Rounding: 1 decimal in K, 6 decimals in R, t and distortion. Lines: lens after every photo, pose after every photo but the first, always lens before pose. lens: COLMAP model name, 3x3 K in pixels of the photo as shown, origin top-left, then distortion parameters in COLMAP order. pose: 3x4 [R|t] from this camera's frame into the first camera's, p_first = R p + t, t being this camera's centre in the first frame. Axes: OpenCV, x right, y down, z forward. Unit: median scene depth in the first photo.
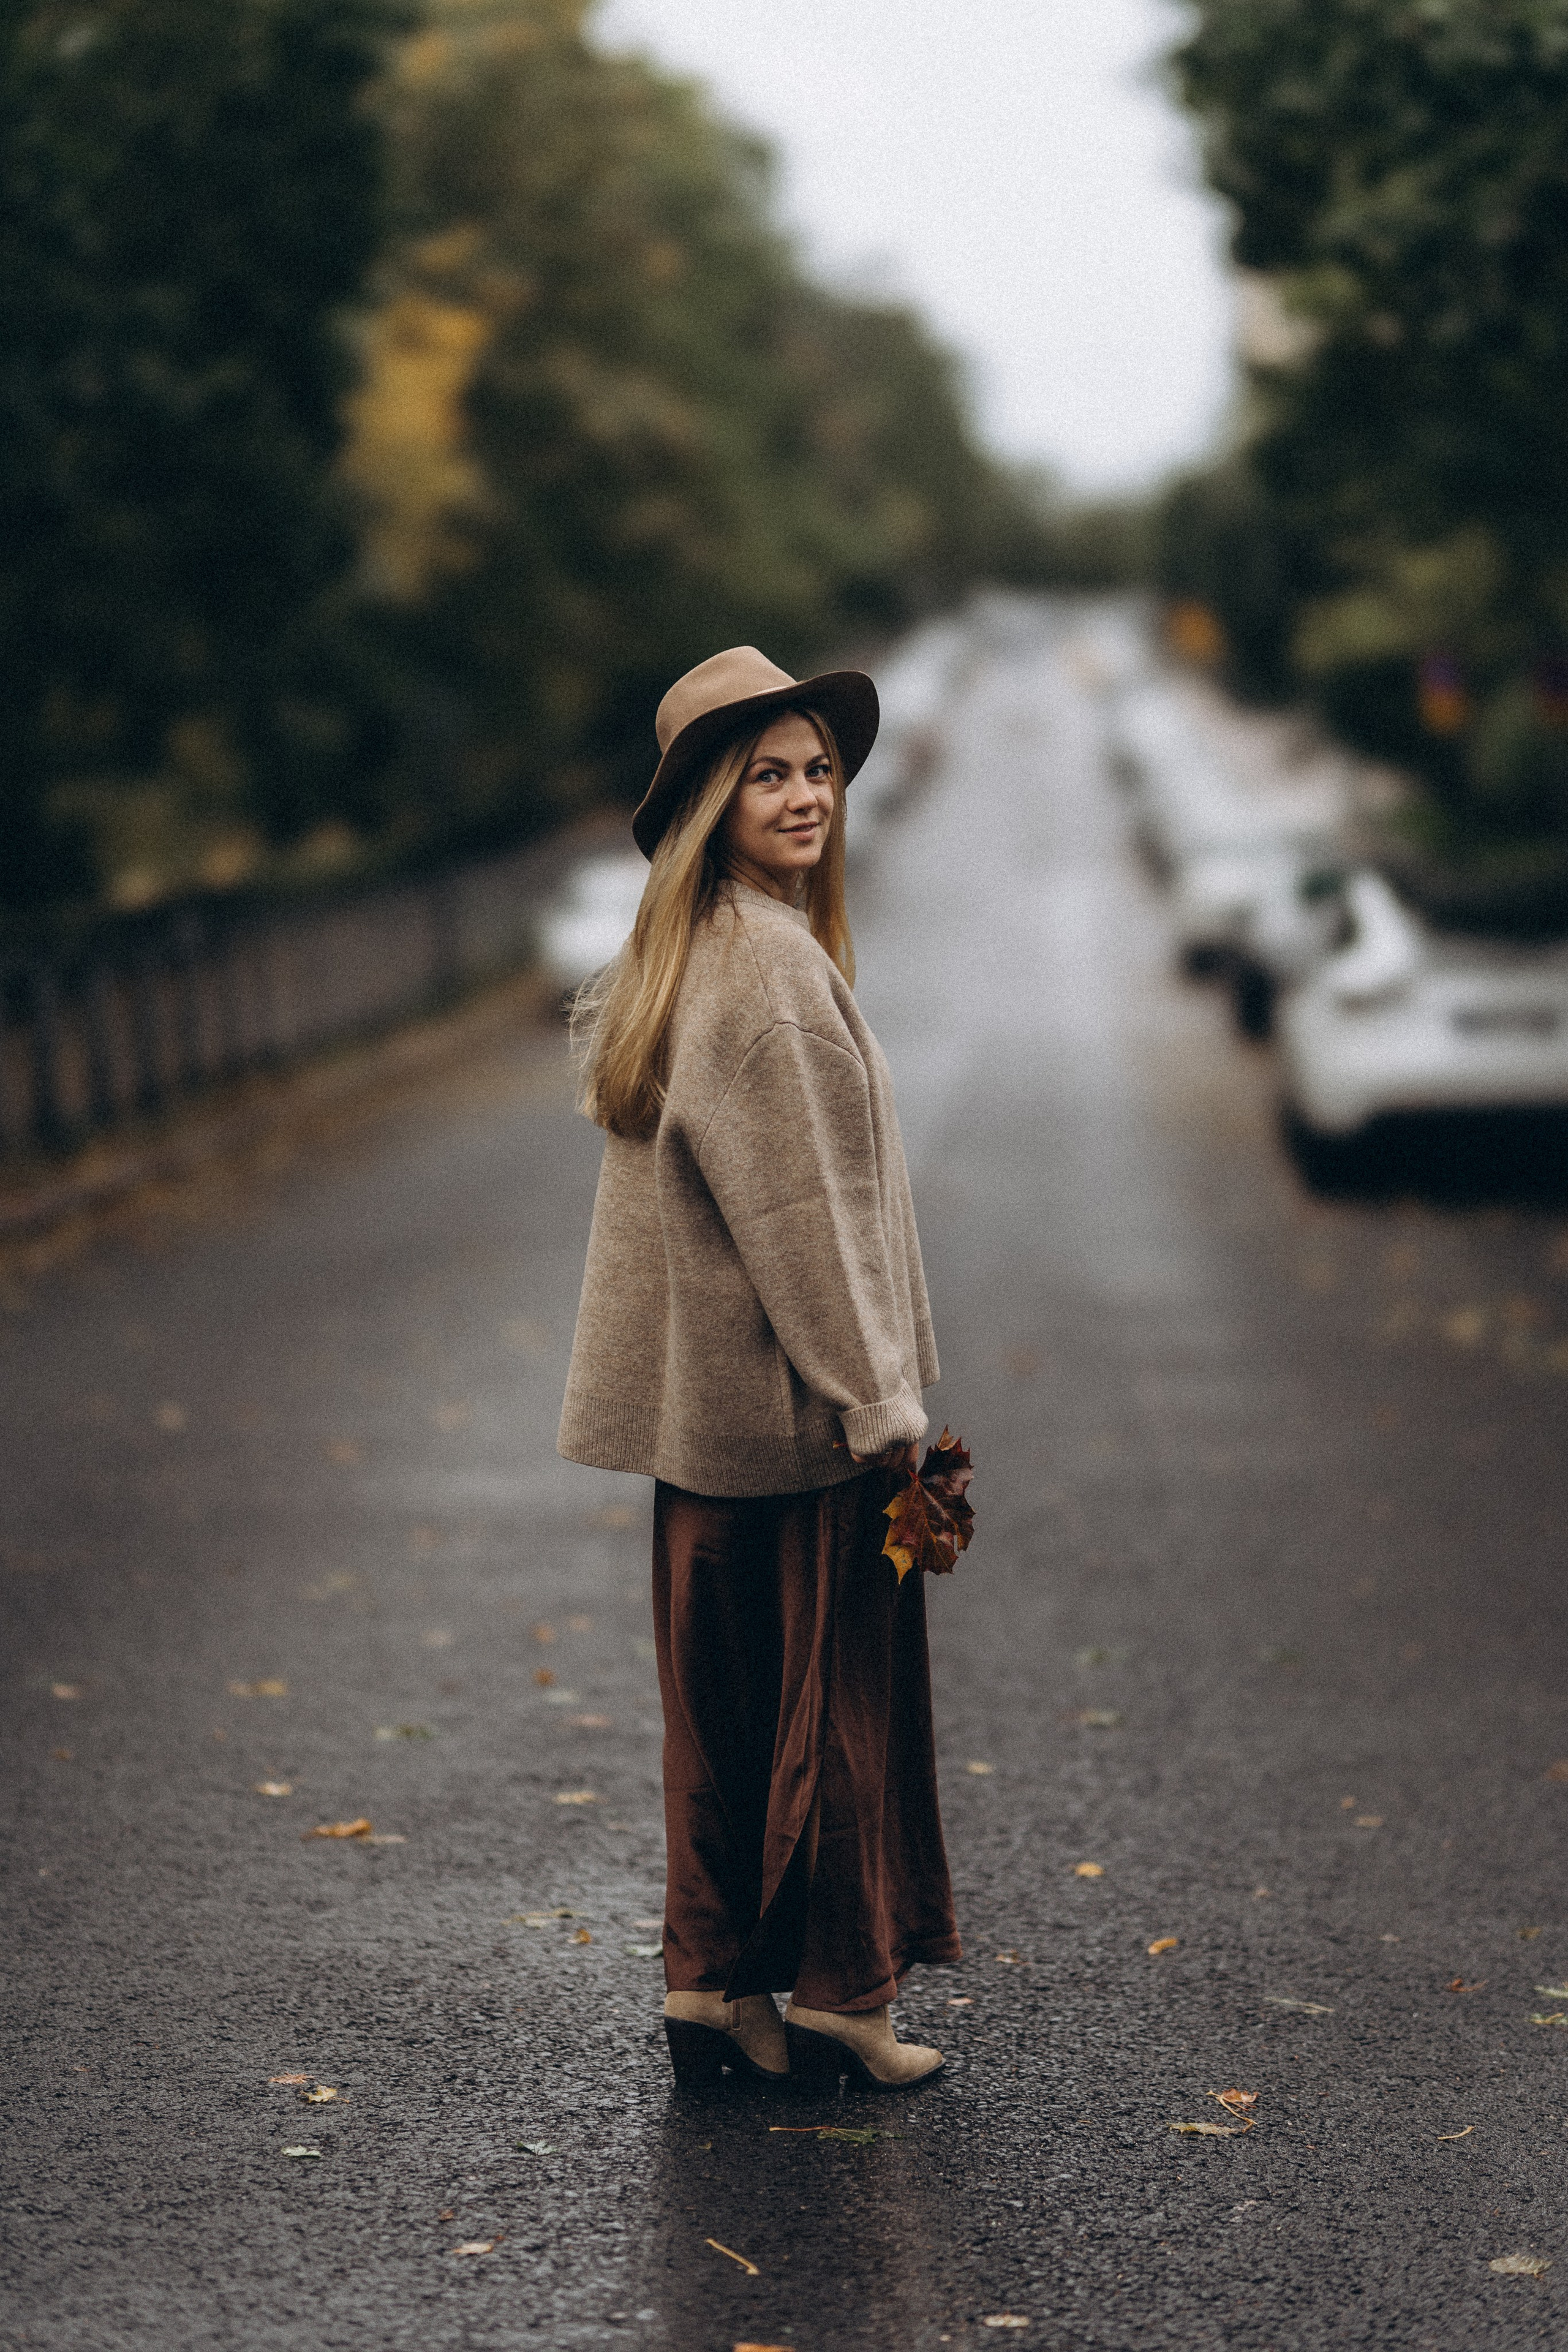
lens RADIAL K [[5613.9, 0, 784.0], [0, 5613.9, 1176.0], [0, 0, 1]] dist [0.727368, -8.042633]
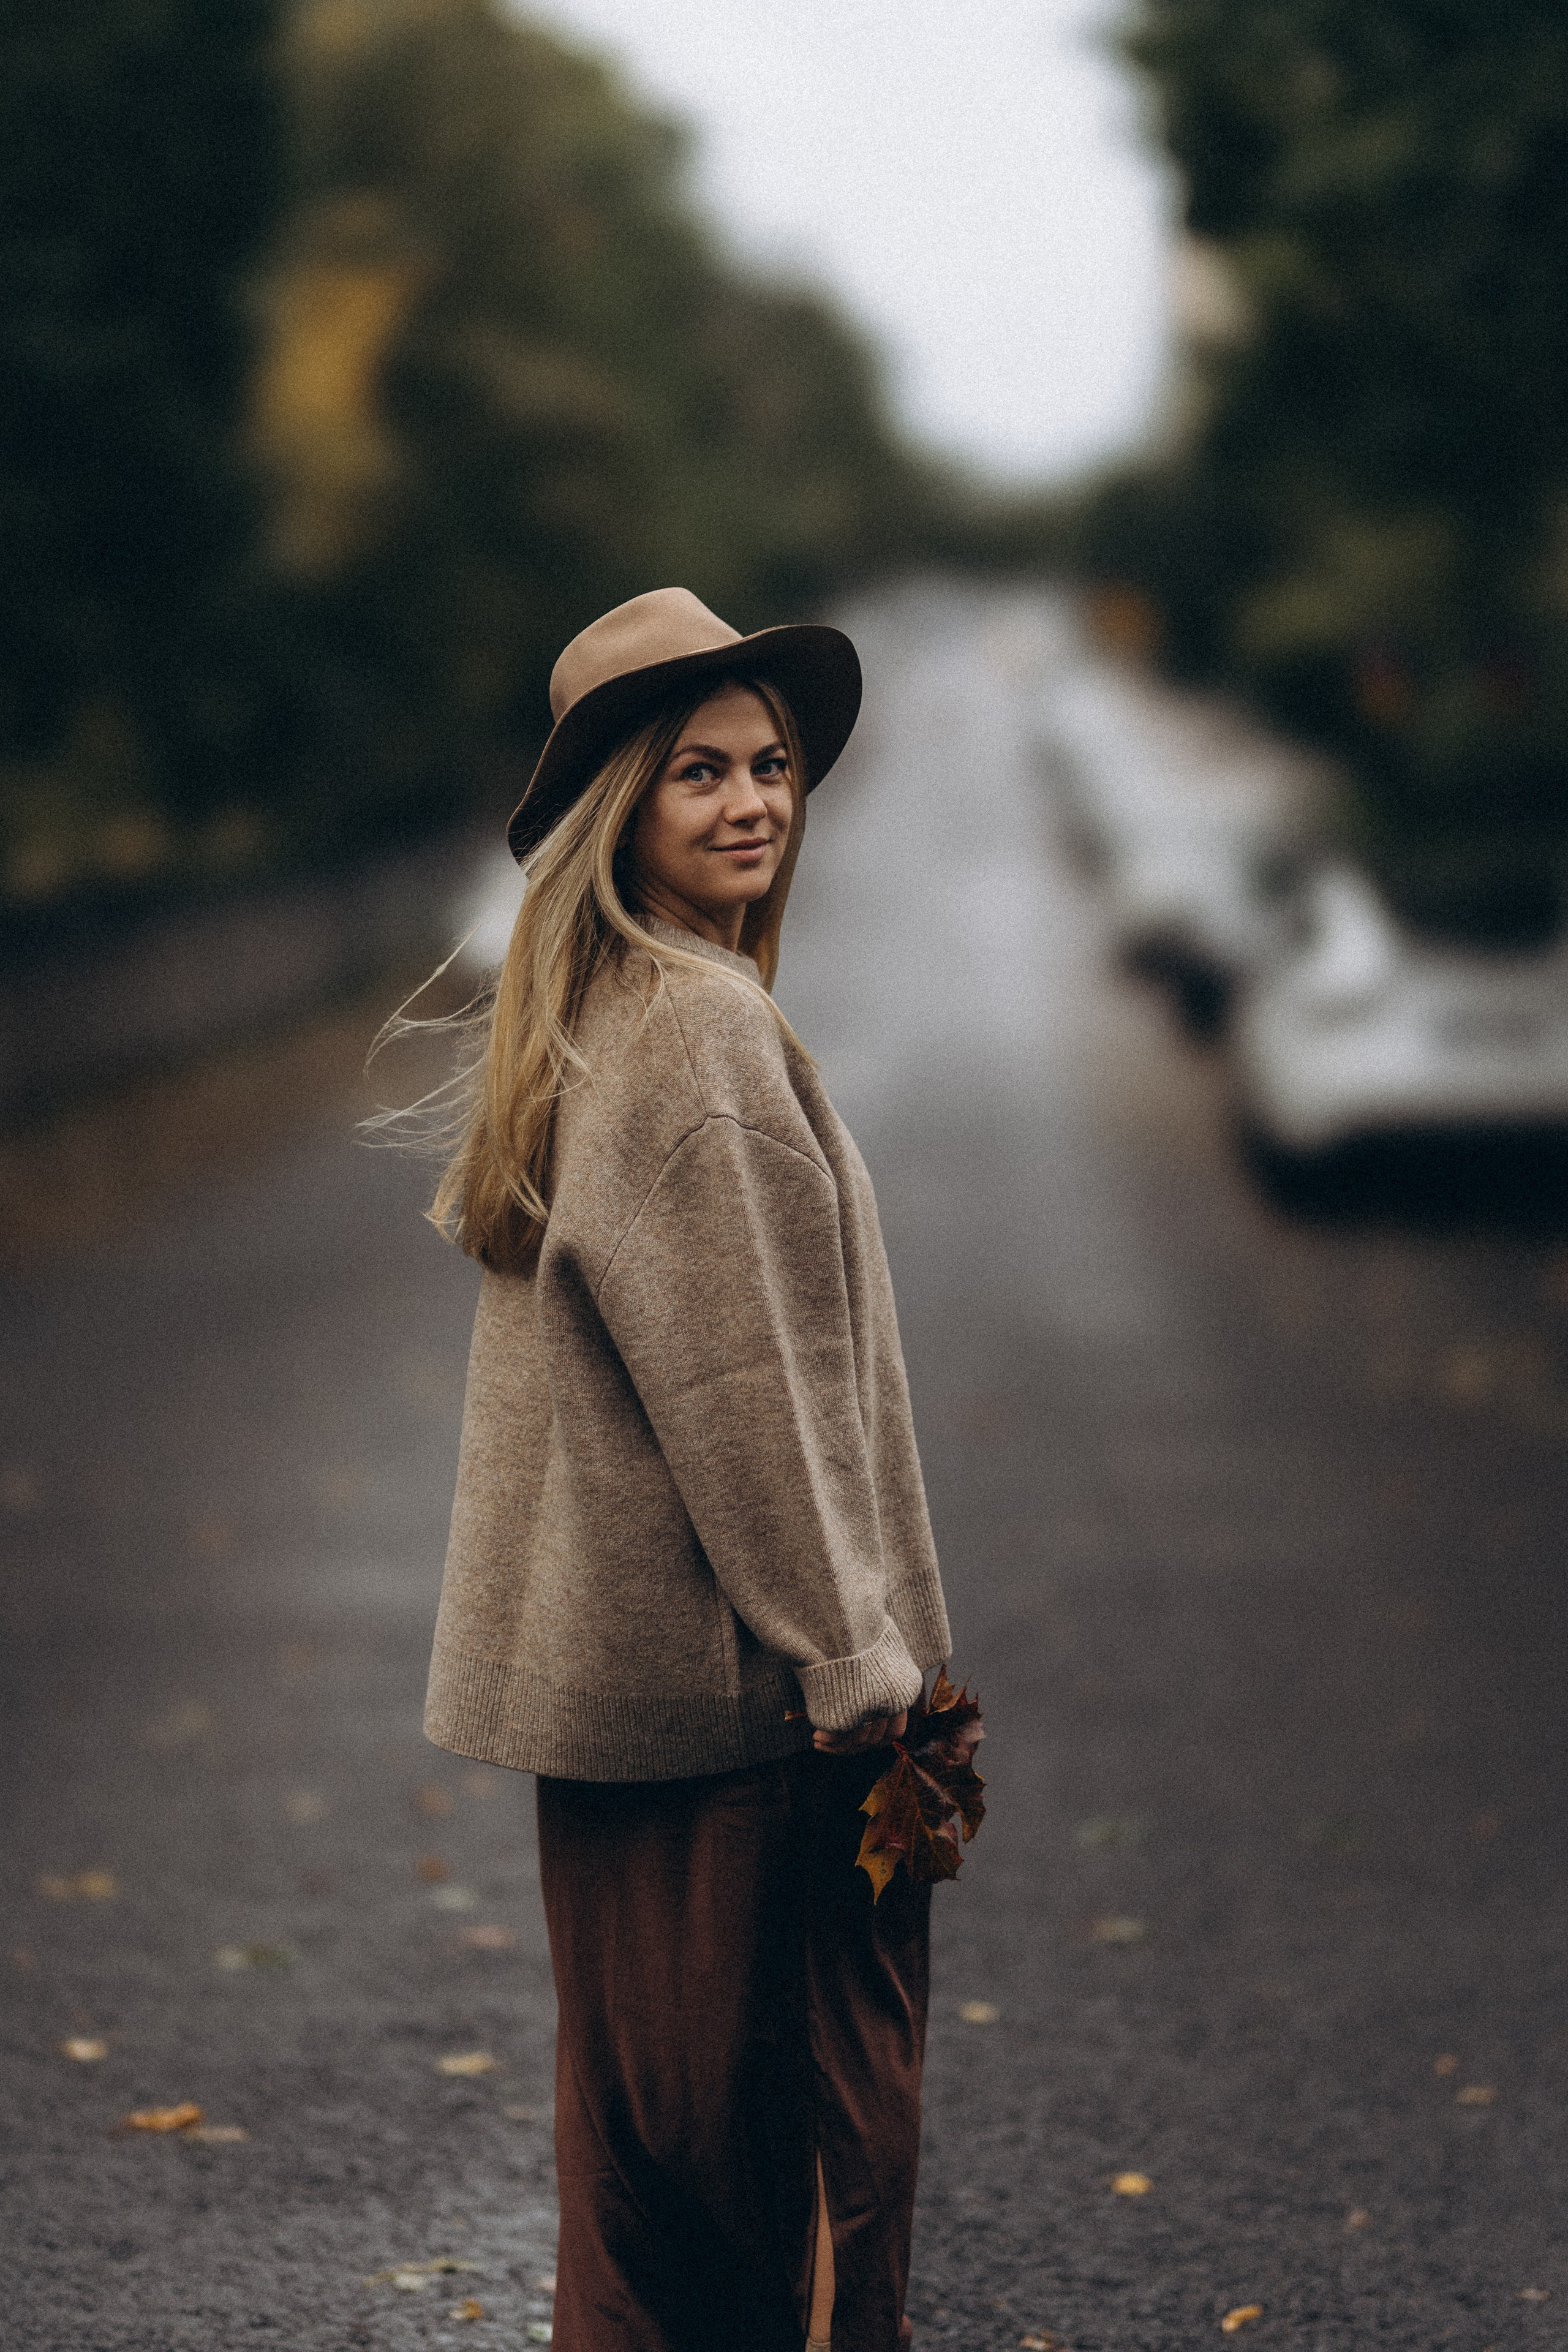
lens RADIAL K [[5613.9, 0, 784.0], [0, 5613.9, 1176.0], [0, 0, 1]] dist [0.727368, -8.042633]
pose [[0.999888, 0.002921, 0.014659, -0.001851], [-0.002953, 0.999993, 0.002173, -0.005809], [-0.014653, -0.002216, 0.999890, 0.081874]]
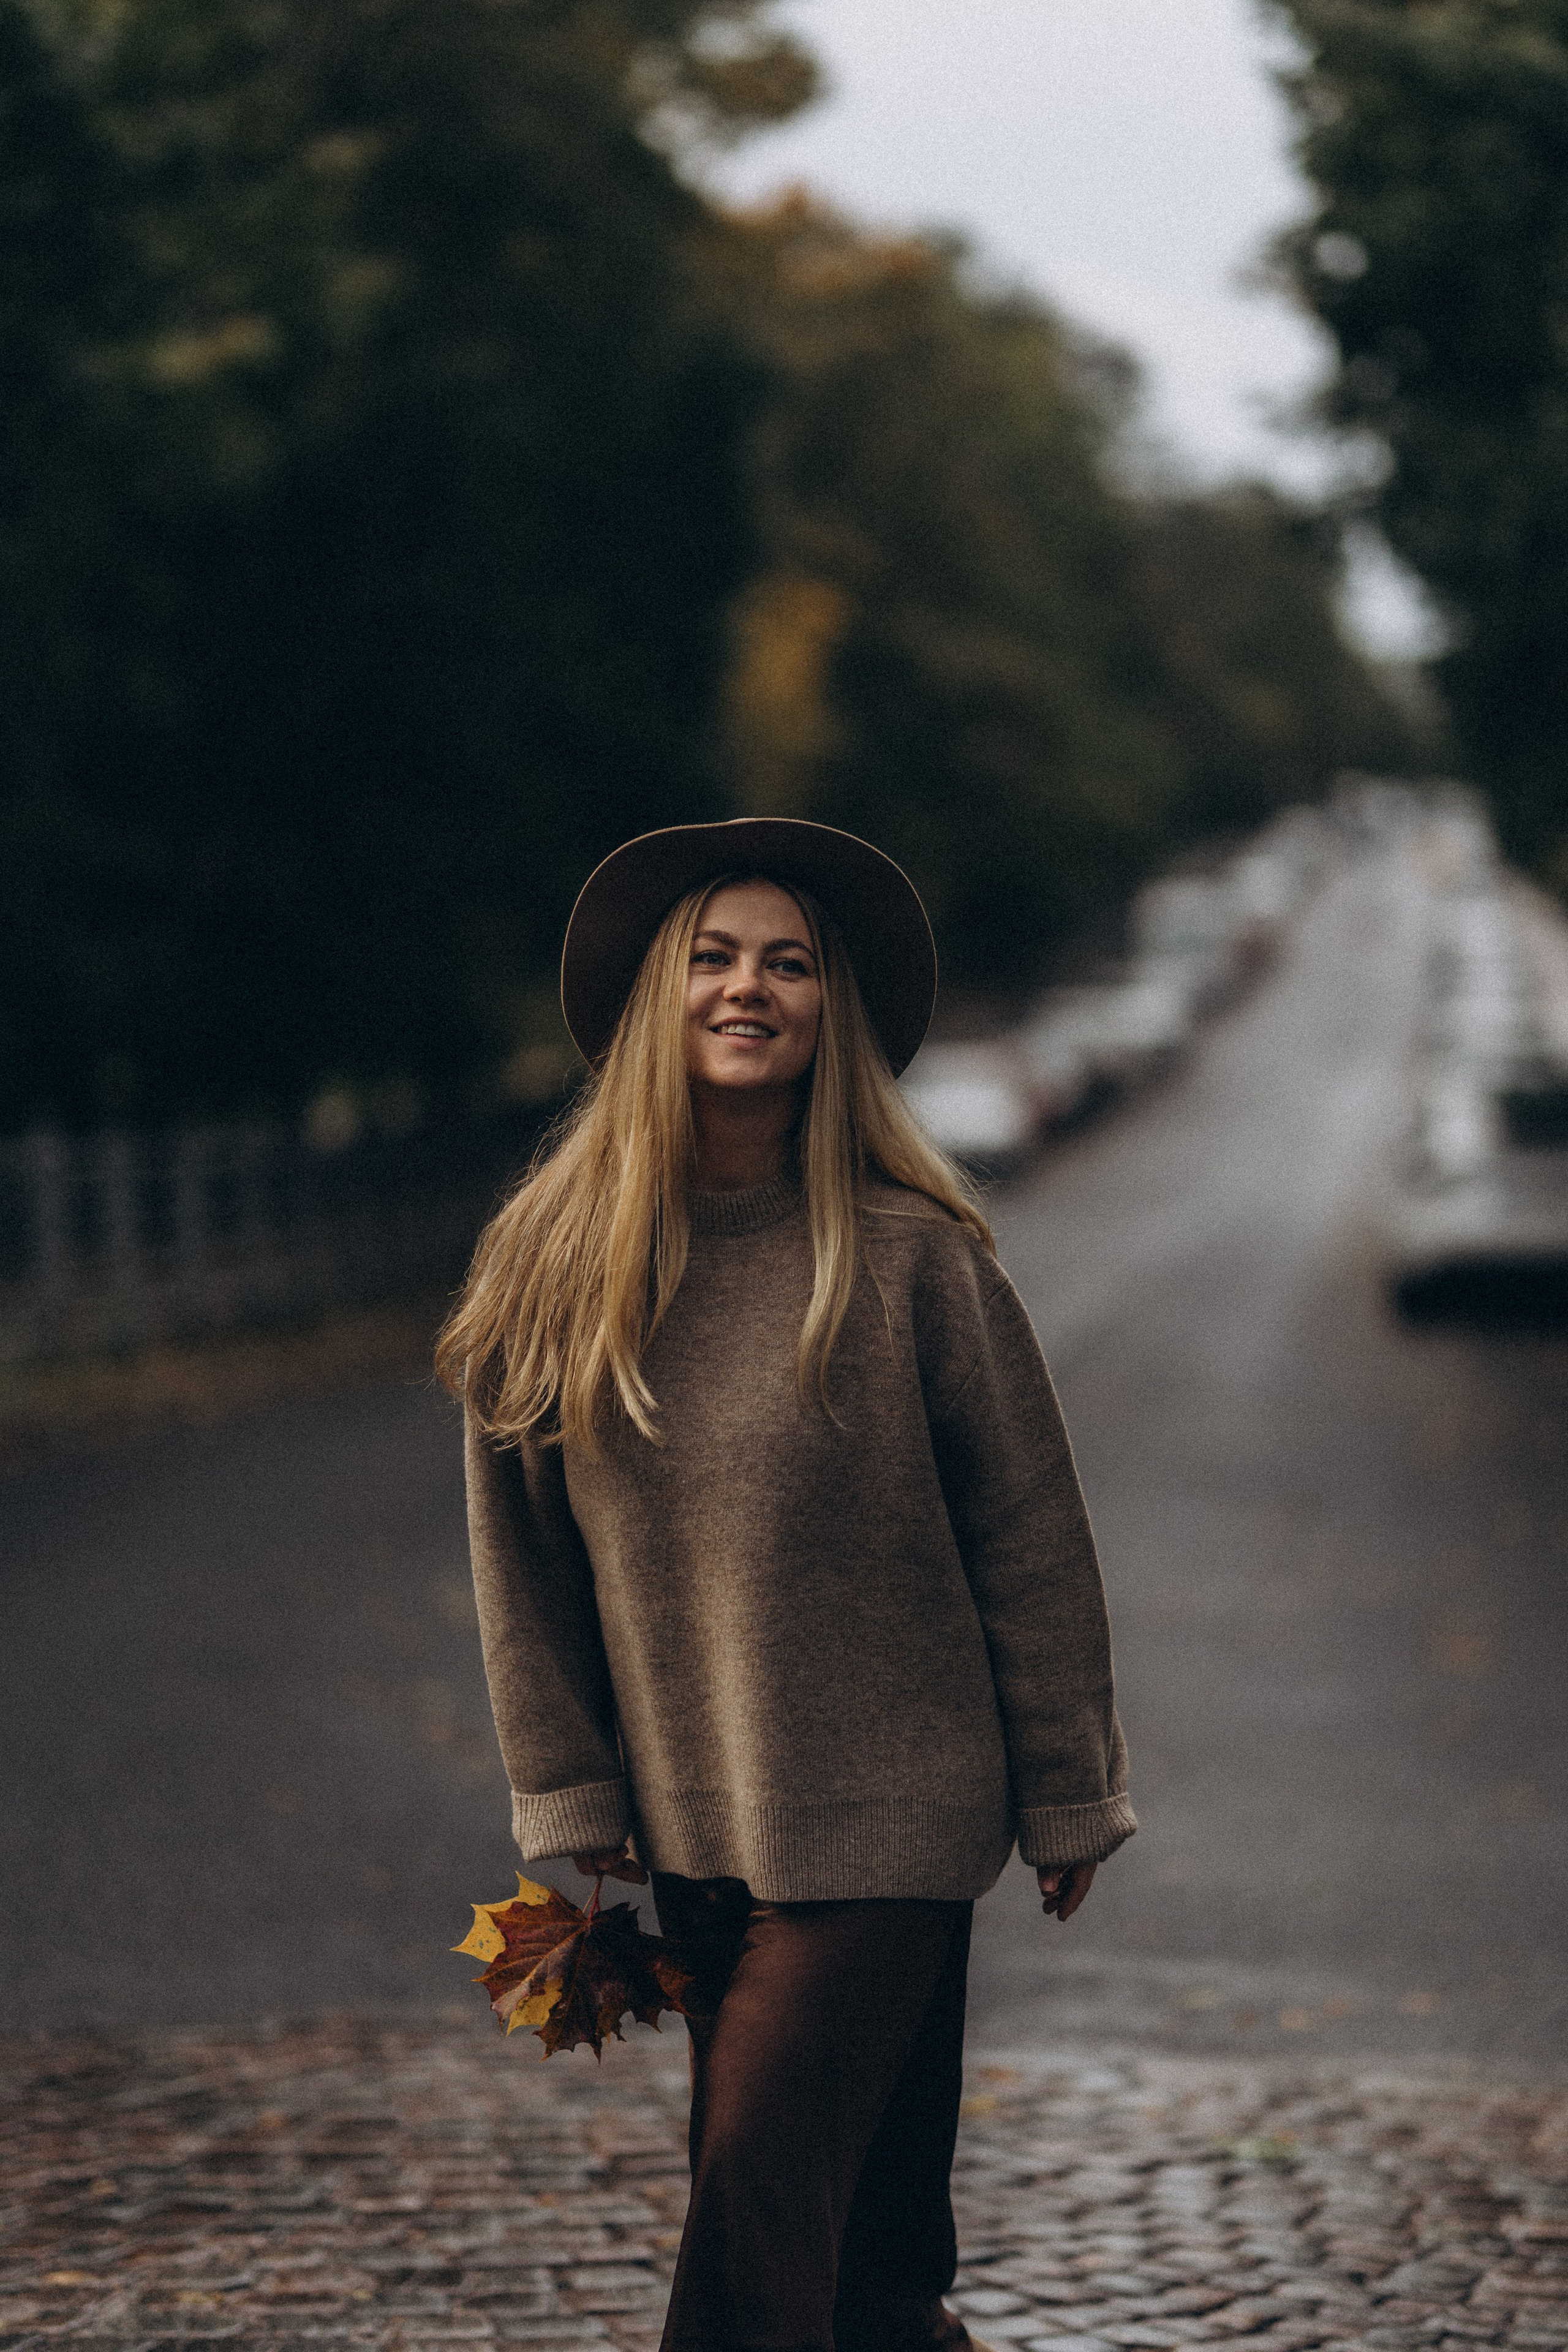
lens RADIAL K [[5742.7, 0, 788.1], [0, 5742.7, 1020.4], [0, 0, 1]] dist [0.511796, -4.101547]
pose [[0.997766, -0.001917, -0.066776, 0.039633], [-0.001979, 0.998301, -0.058231, 0.012617], [0.066774, 0.058233, 0.996067, -0.445908]]
